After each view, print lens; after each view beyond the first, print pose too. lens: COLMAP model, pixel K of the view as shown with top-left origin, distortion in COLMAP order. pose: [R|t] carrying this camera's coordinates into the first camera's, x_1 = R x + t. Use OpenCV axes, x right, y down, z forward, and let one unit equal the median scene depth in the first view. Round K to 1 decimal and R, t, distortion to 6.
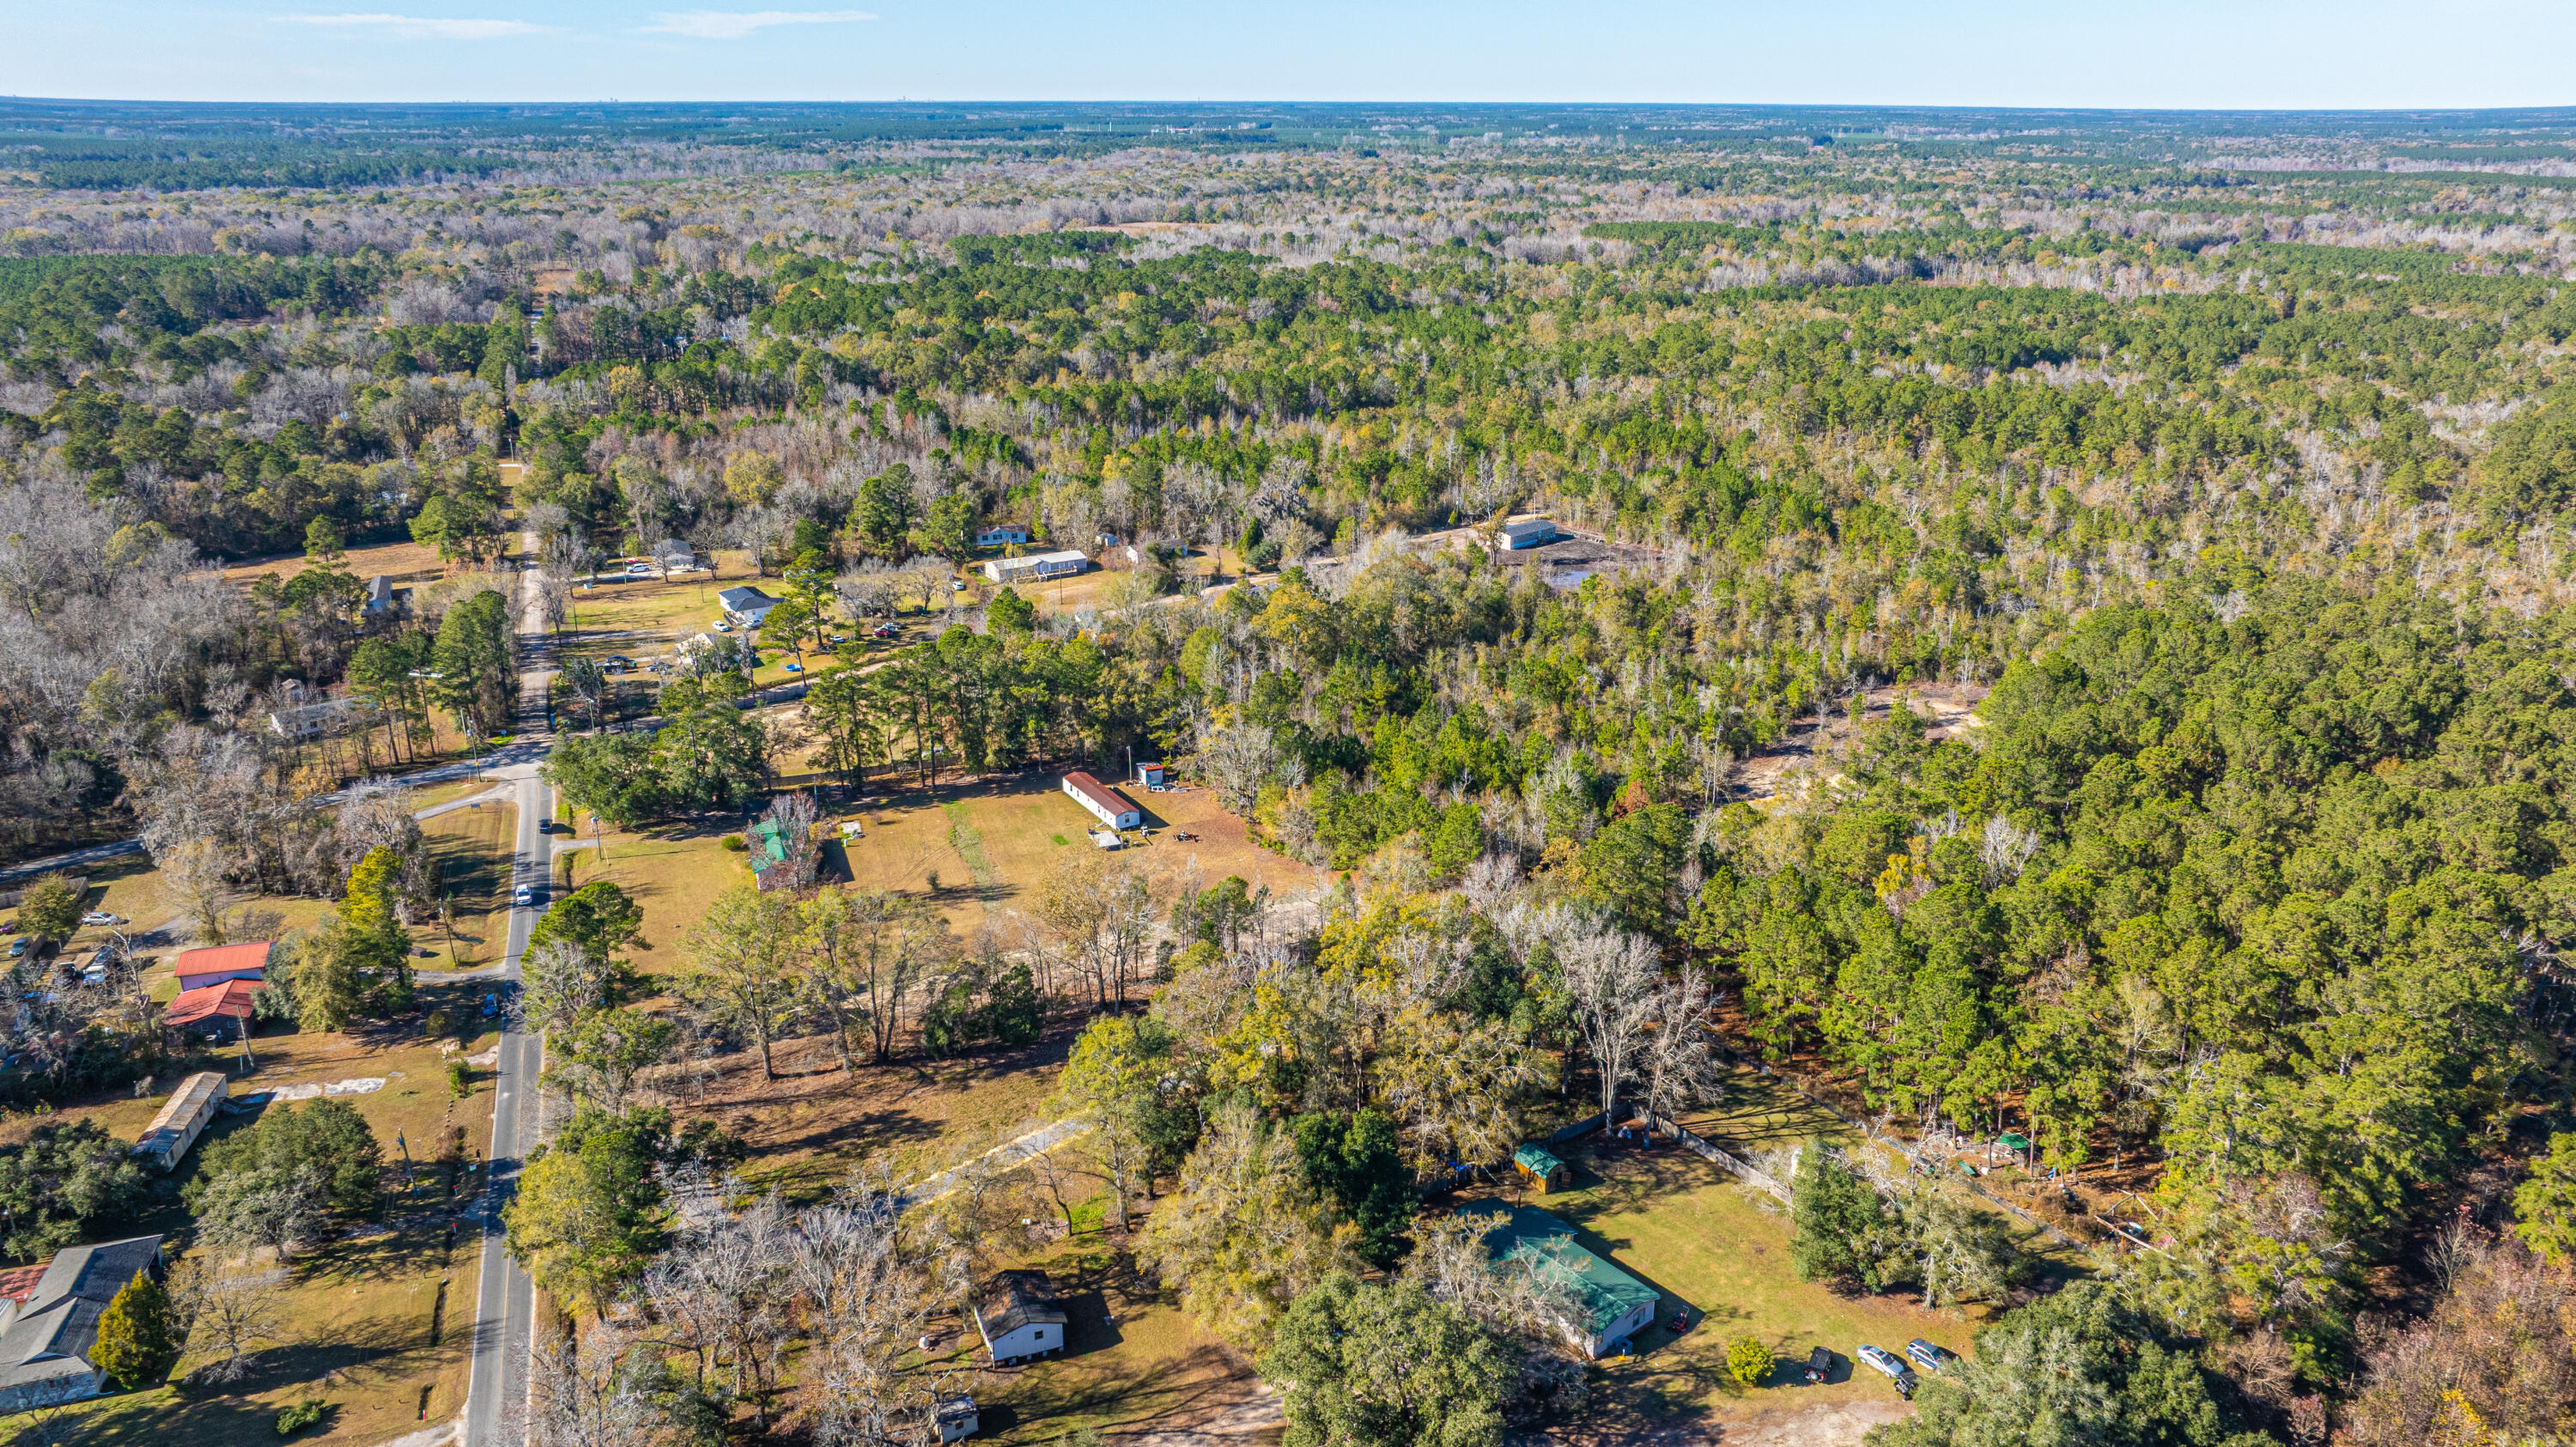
lens RADIAL K [[1814.9, 0, 1293.5], [0, 1814.9, 724.0], [0, 0, 1]] dist [-0.038251, 0.039190]
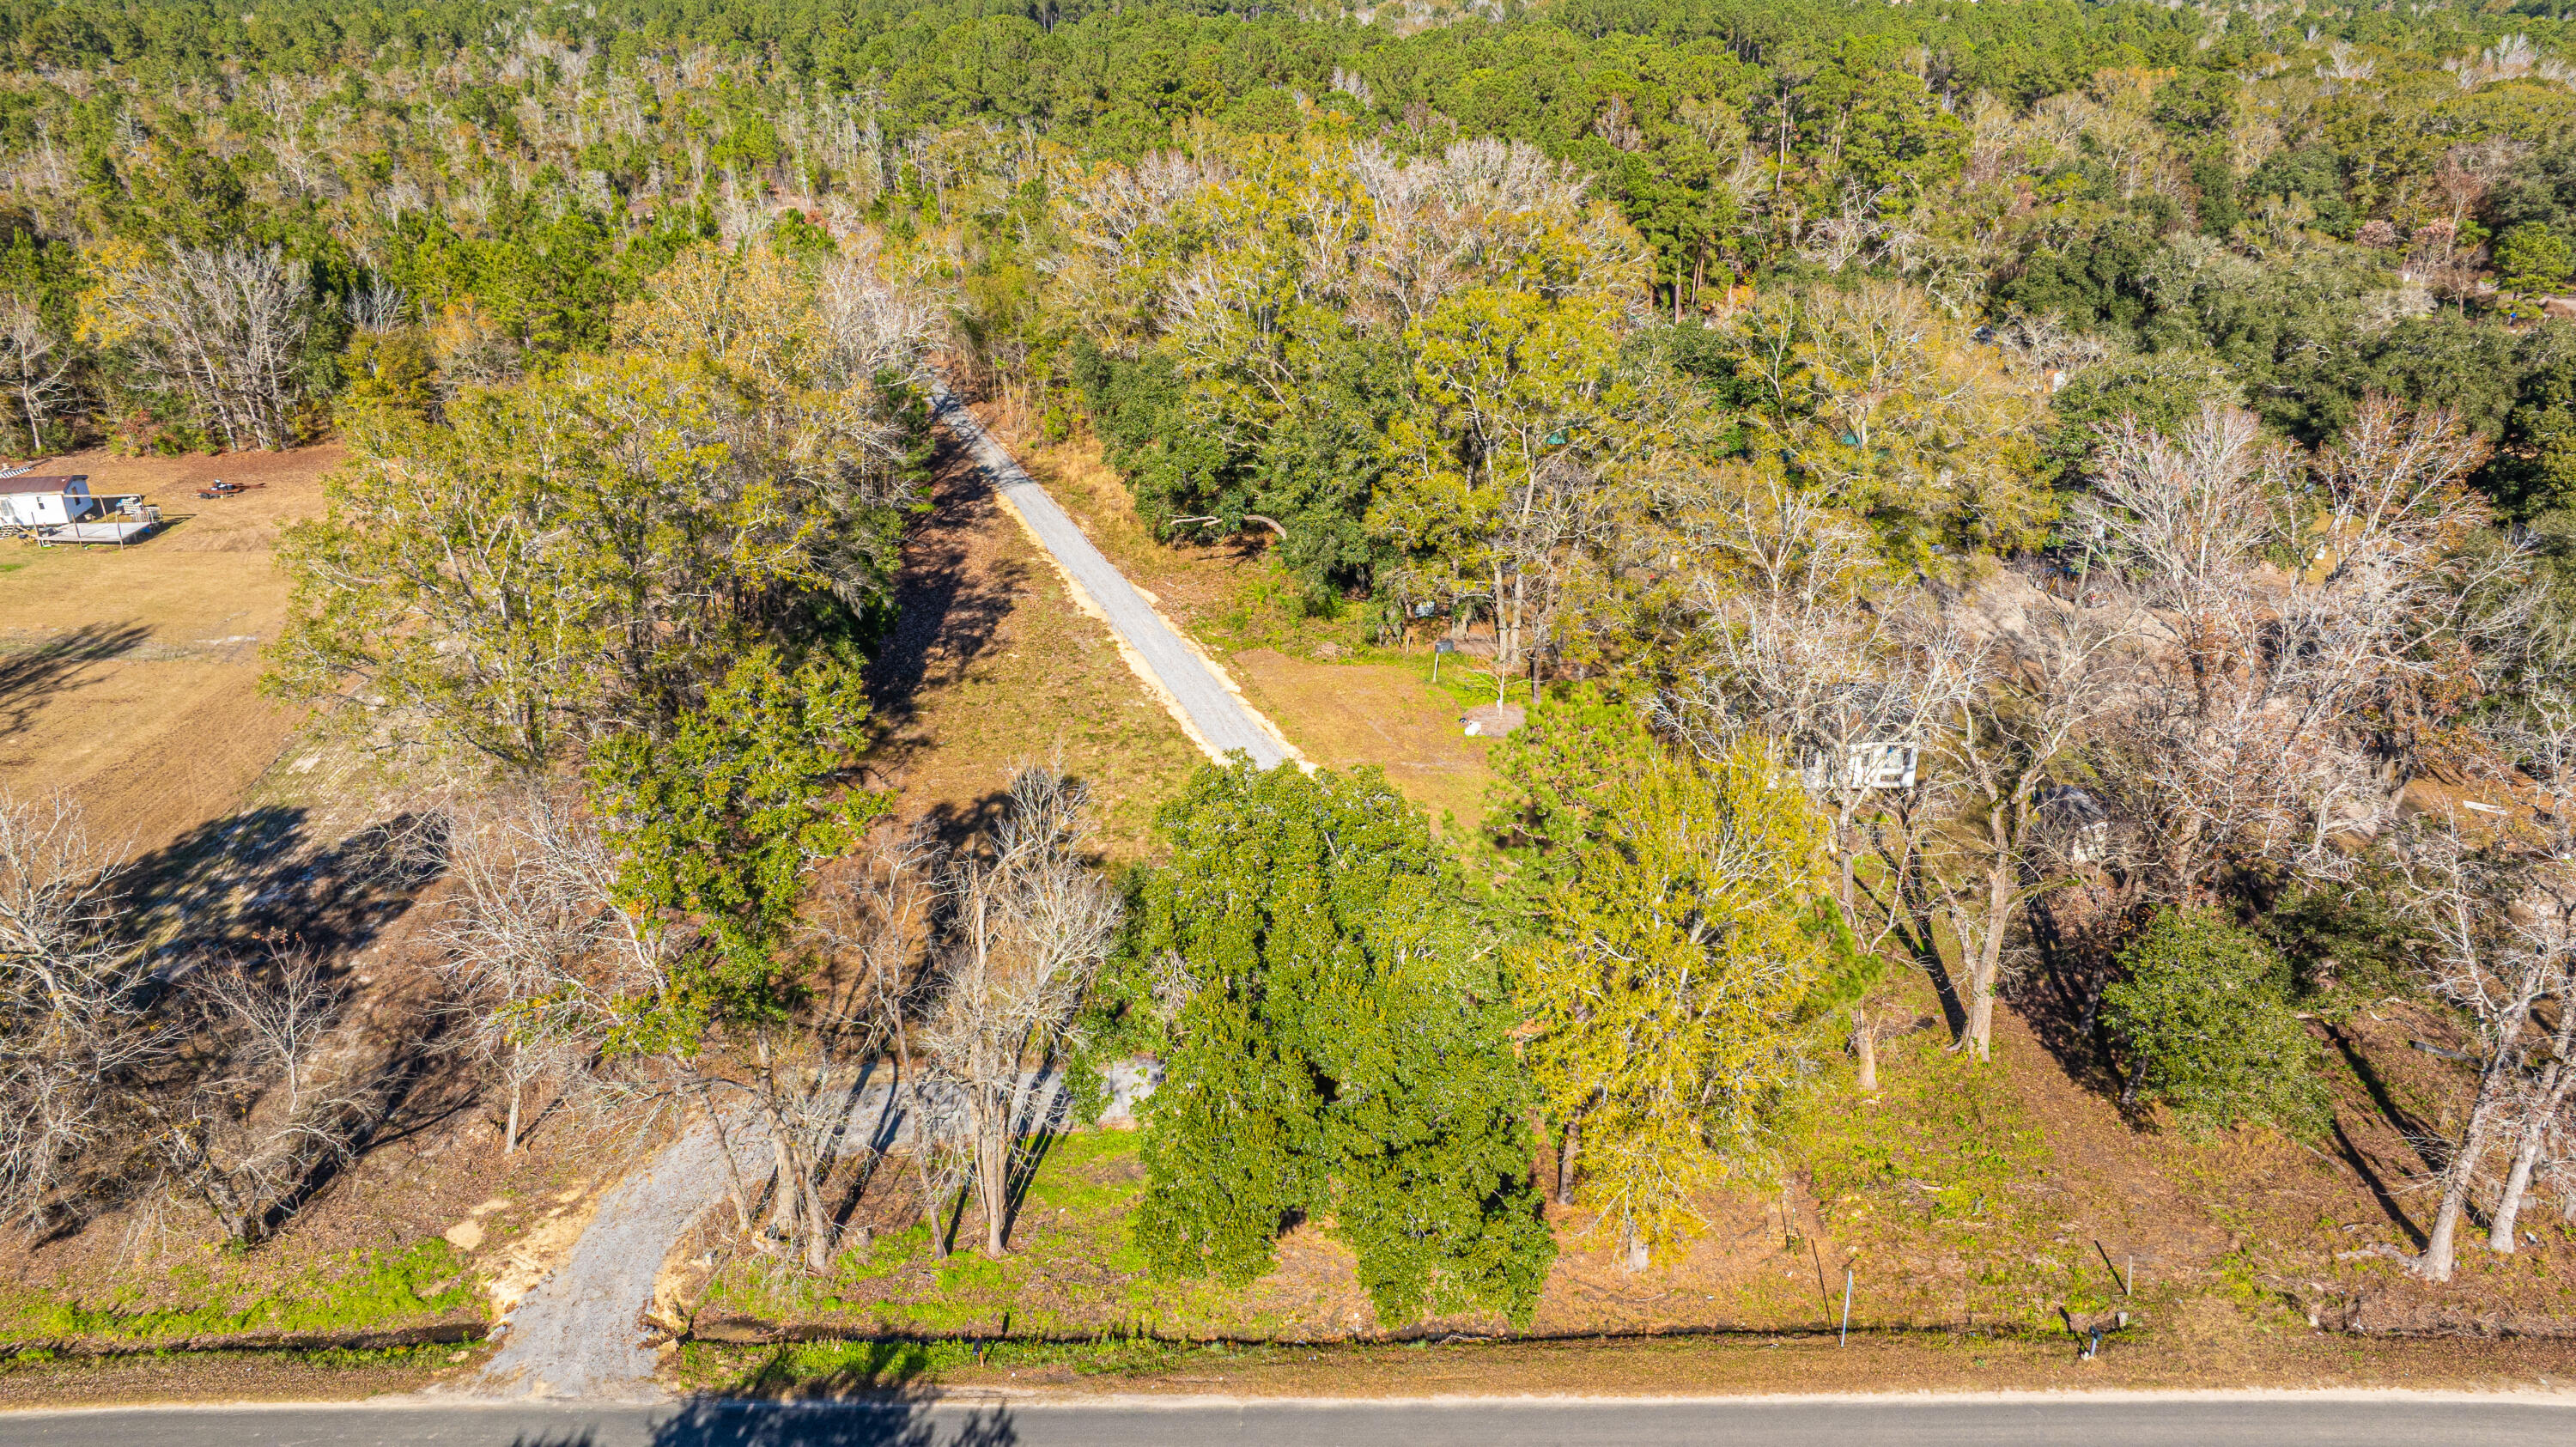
lens RADIAL K [[1814.9, 0, 1296.8], [0, 1814.9, 750.9], [0, 0, 1]] dist [-0.038251, 0.039190]
pose [[0.343837, -0.384643, 0.856637, -0.298912], [0.307670, 0.908047, 0.284234, 0.057859], [-0.887195, 0.165832, 0.430563, 0.403557]]
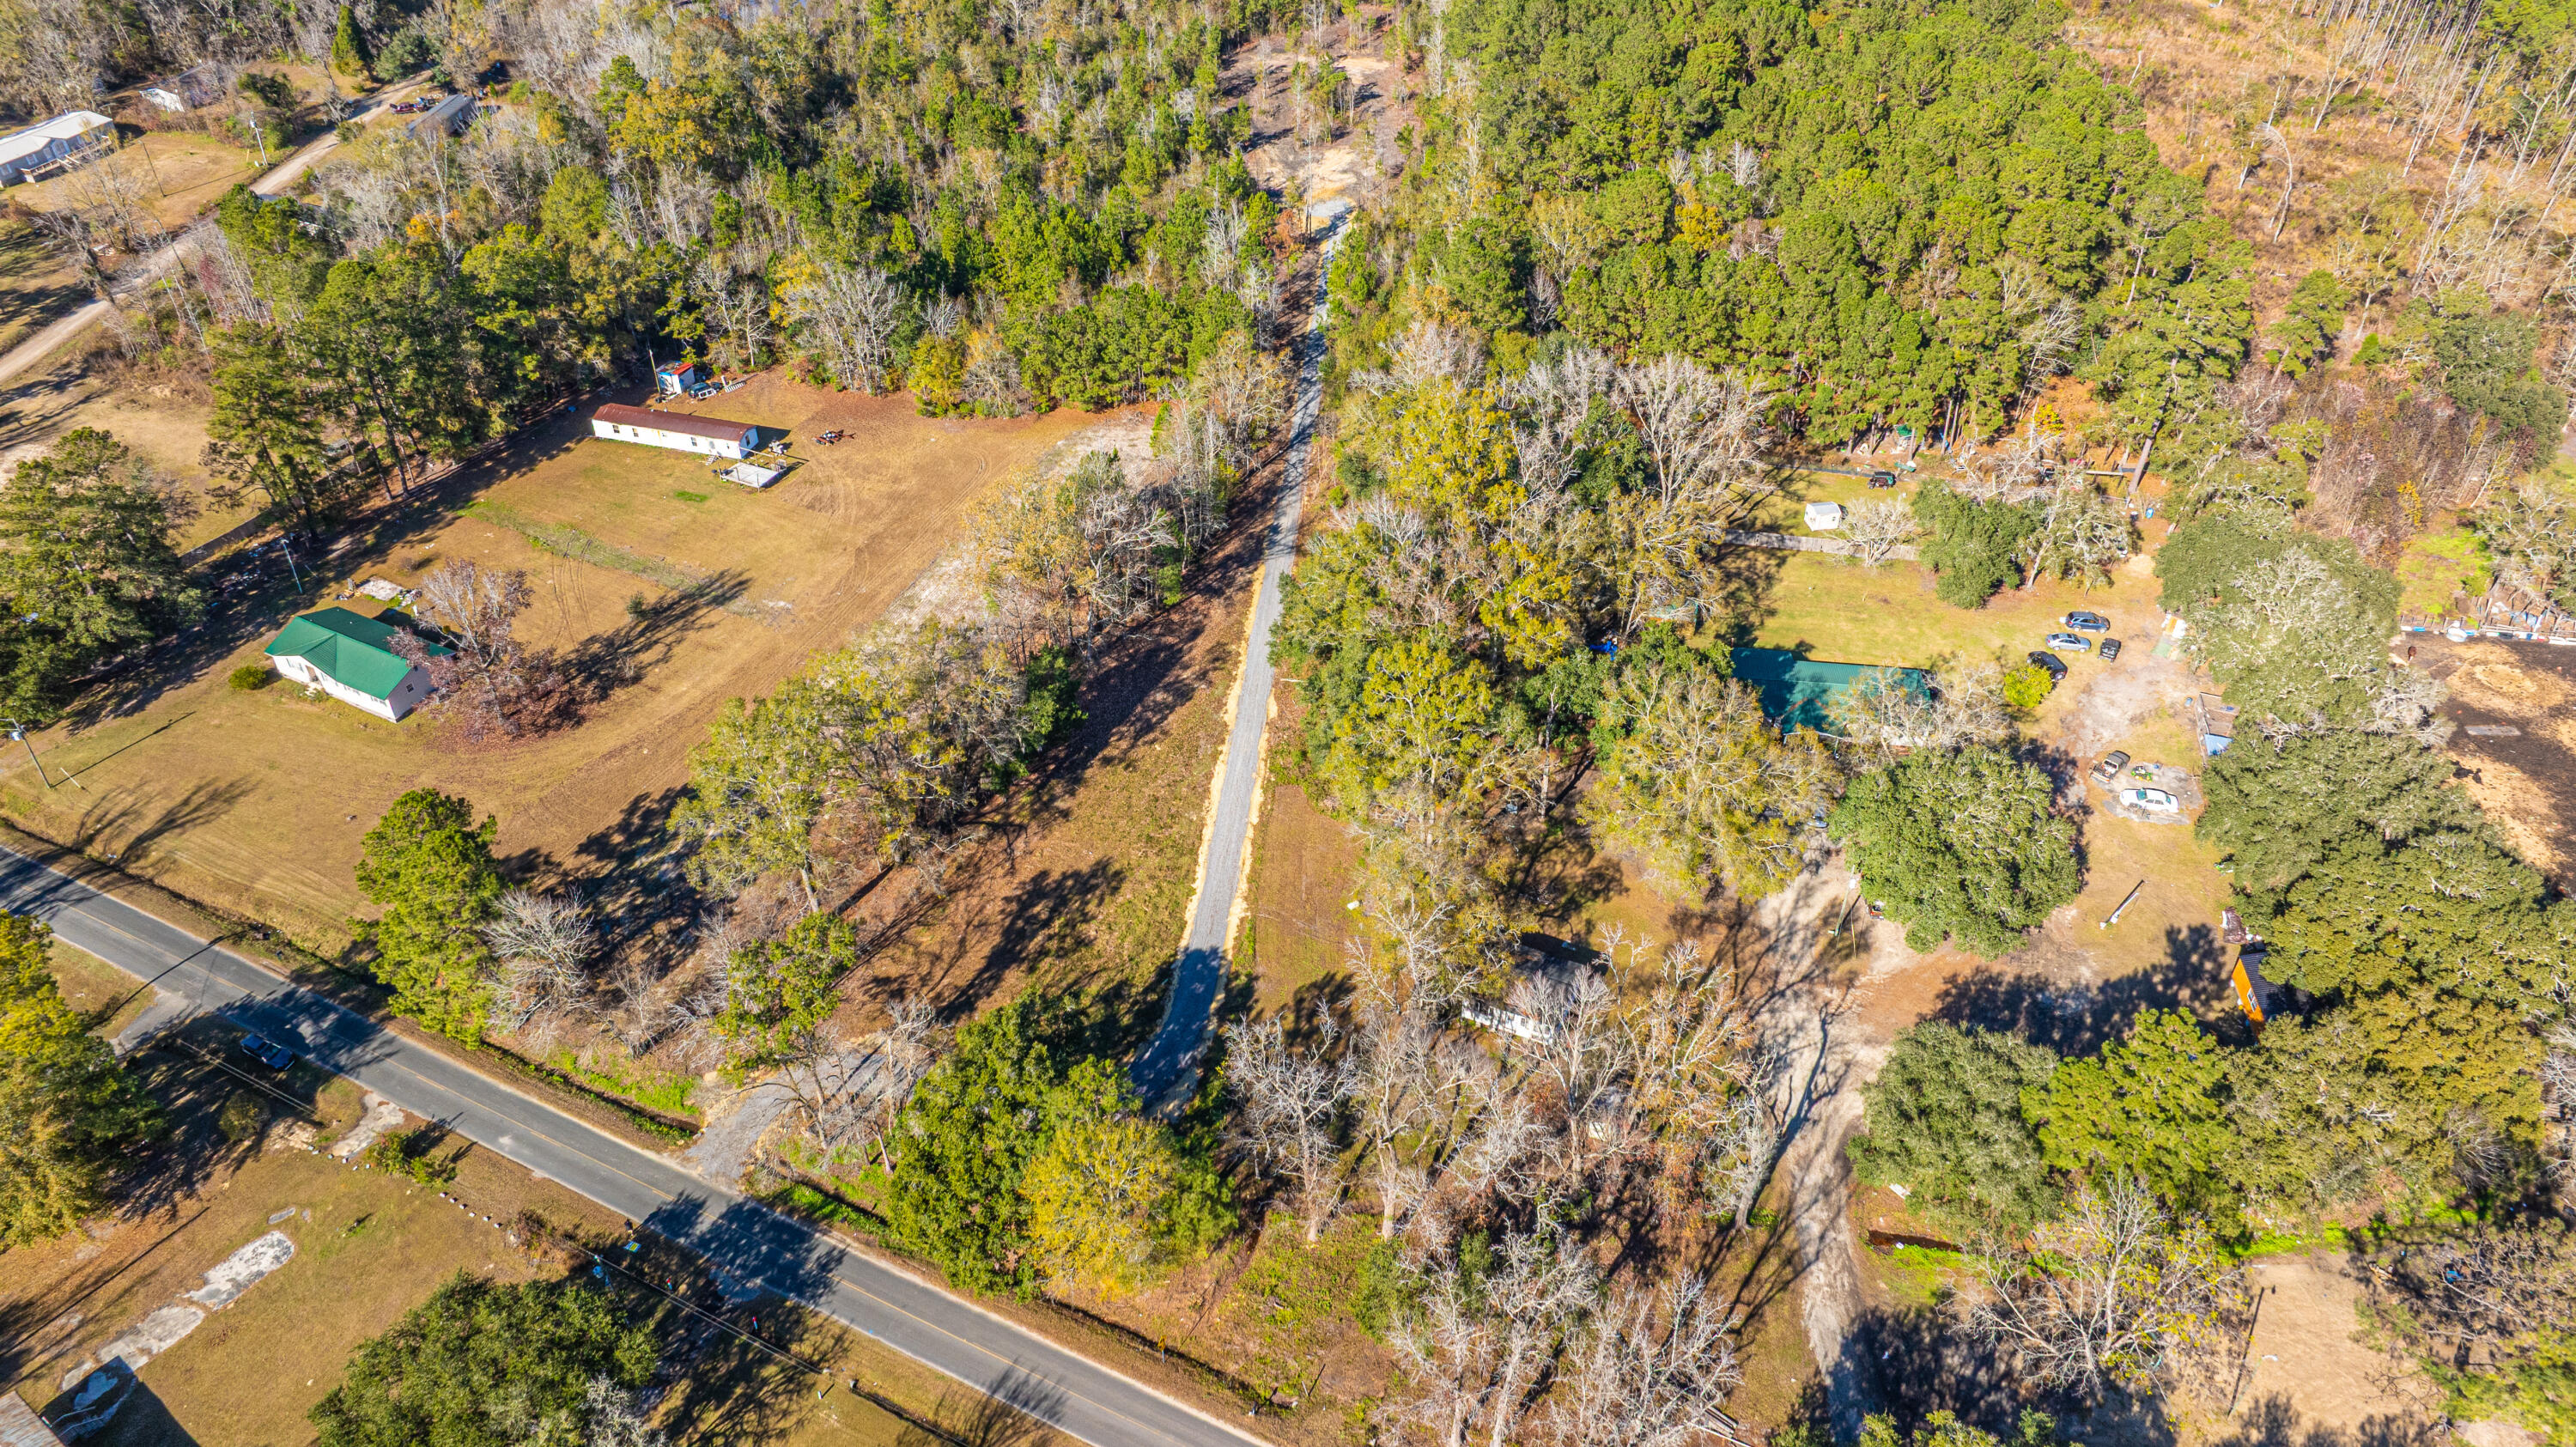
lens RADIAL K [[1814.9, 0, 1302.3], [0, 1814.9, 730.2], [0, 0, 1]] dist [-0.038251, 0.039190]
pose [[0.728137, -0.419917, 0.541743, -0.287290], [0.218925, 0.891446, 0.396730, -0.066335], [-0.649529, -0.170273, 0.741026, 0.200583]]
